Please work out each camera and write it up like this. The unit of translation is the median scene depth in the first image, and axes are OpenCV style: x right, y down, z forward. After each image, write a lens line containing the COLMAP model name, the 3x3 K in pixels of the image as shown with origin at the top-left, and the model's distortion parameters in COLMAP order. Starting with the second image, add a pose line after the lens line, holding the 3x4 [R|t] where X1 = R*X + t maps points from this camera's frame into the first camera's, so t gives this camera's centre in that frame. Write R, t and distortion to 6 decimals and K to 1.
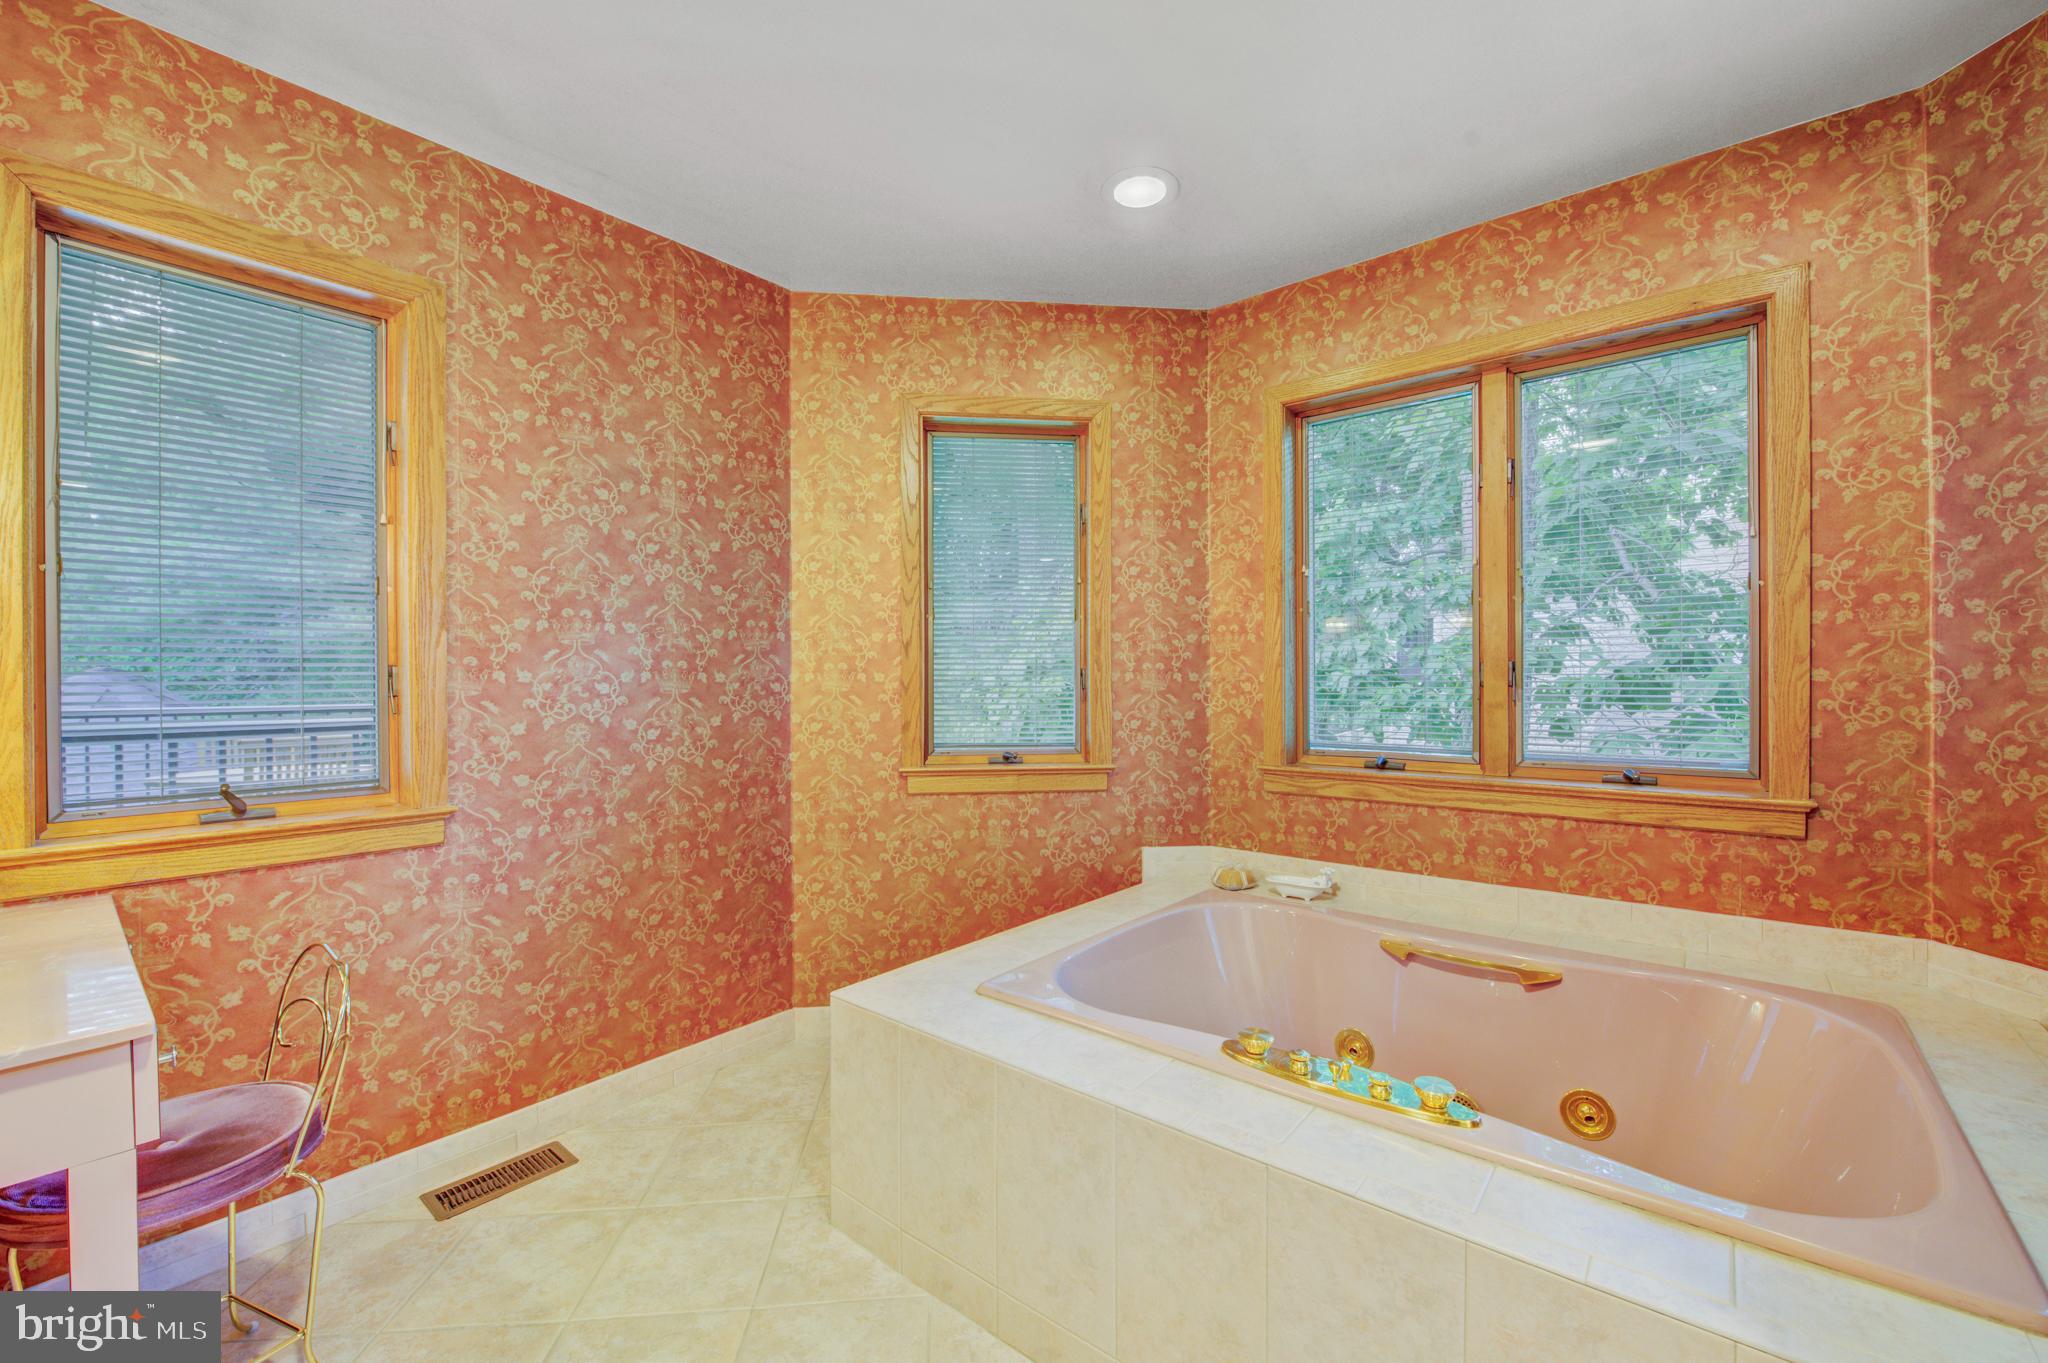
lens RADIAL K [[817.1, 0, 1114.5], [0, 817.1, 678.1], [0, 0, 1]] dist [-0.004651, -0.004291]
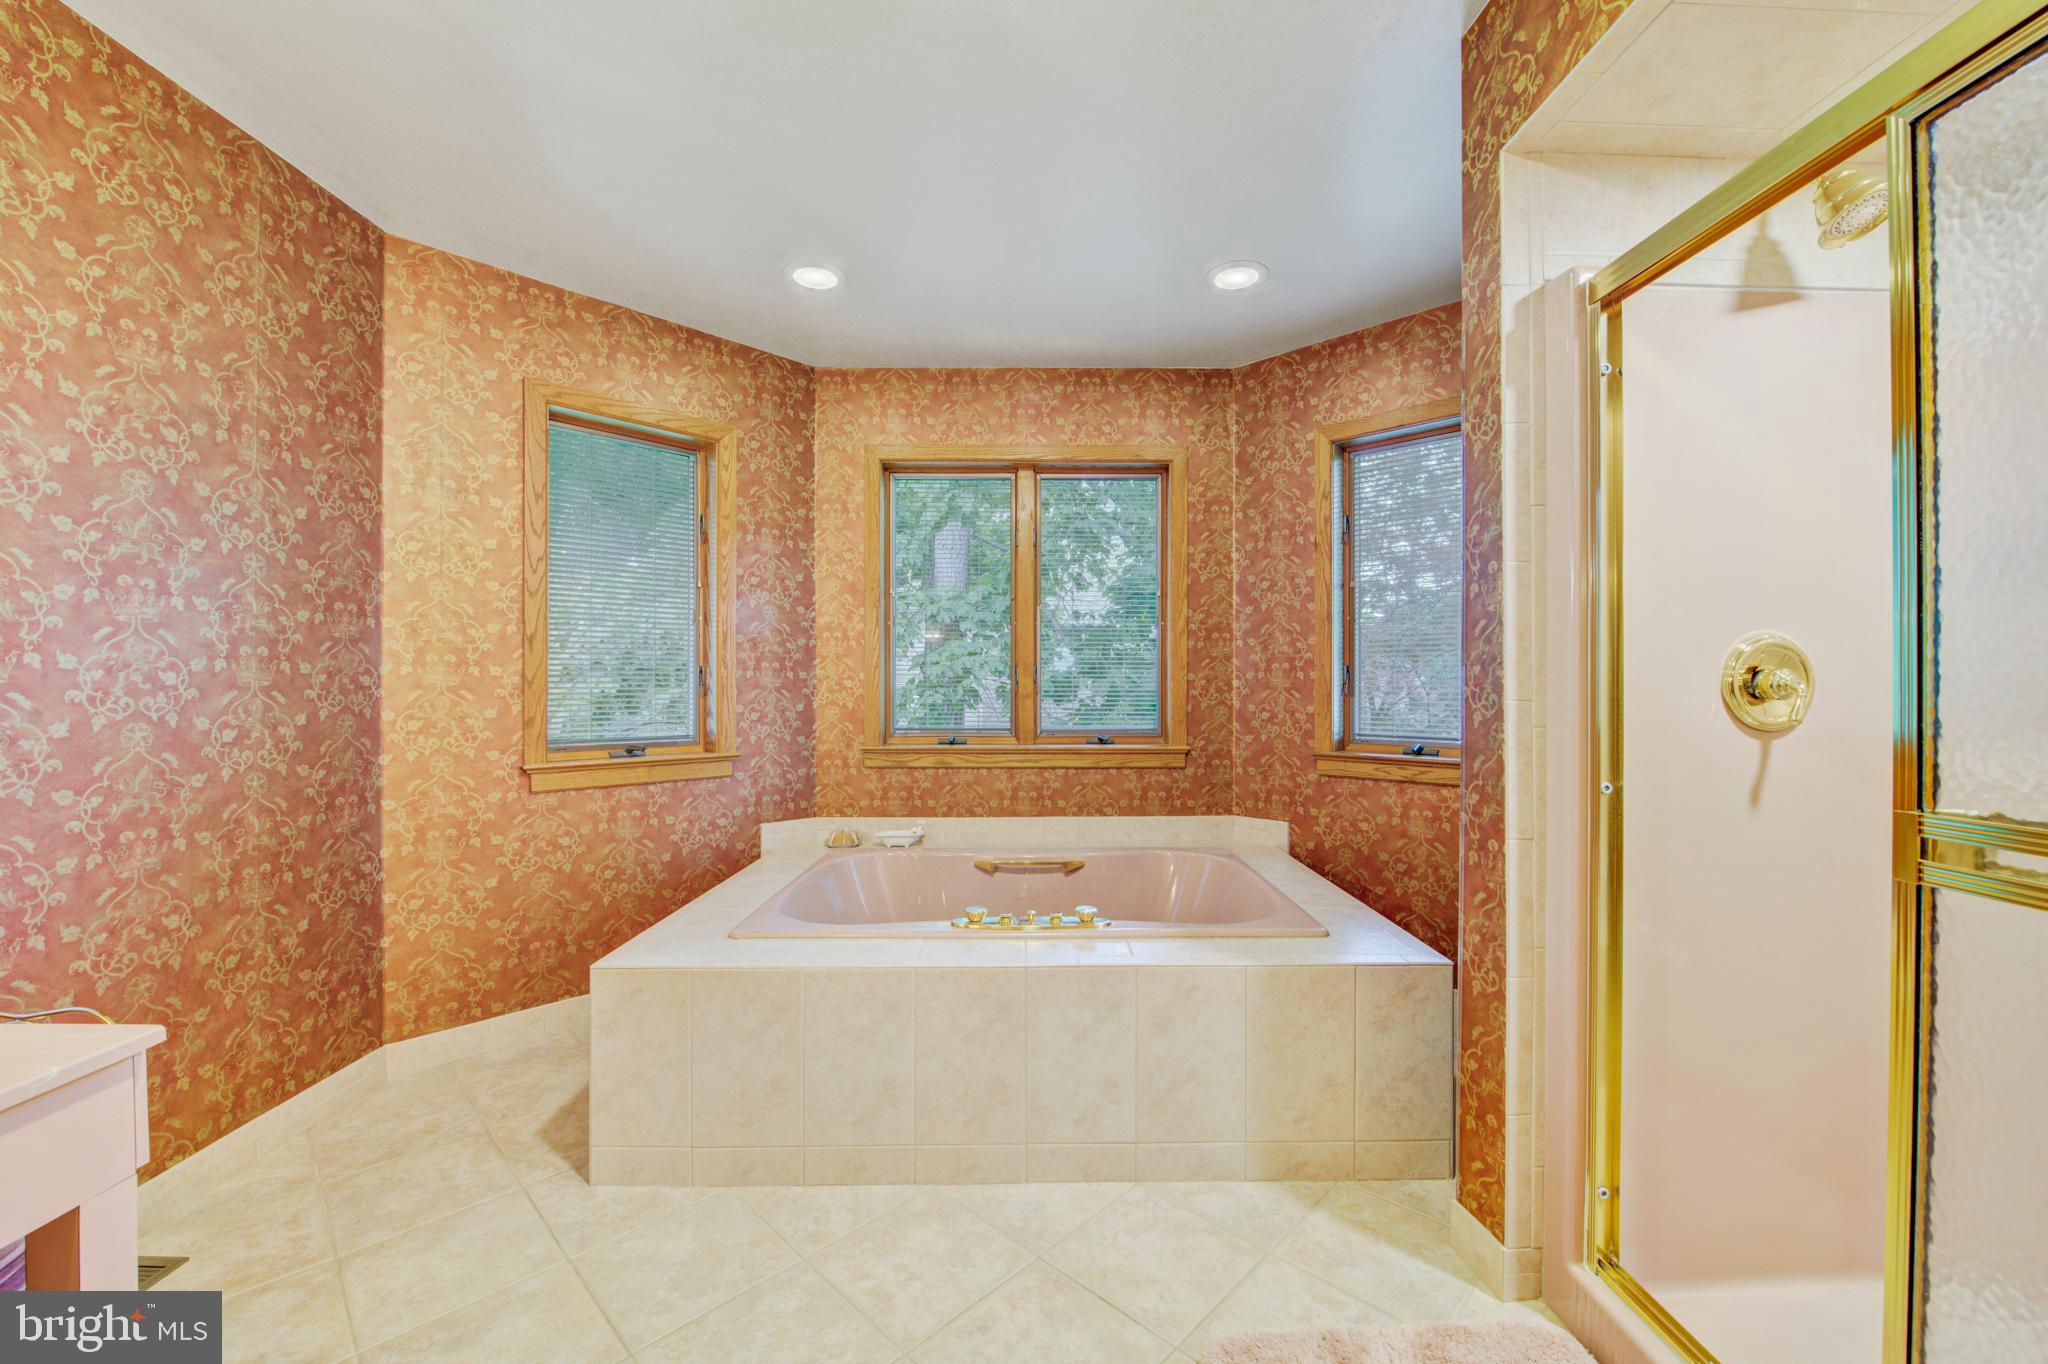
lens RADIAL K [[822.4, 0, 1070.0], [0, 822.4, 679.4], [0, 0, 1]] dist [-0.005647, -0.003062]
pose [[0.750359, 0.008218, 0.660979, -0.440910], [-0.002579, 0.999952, -0.009504, 0.016902], [-0.661025, 0.005426, 0.750344, -0.158169]]
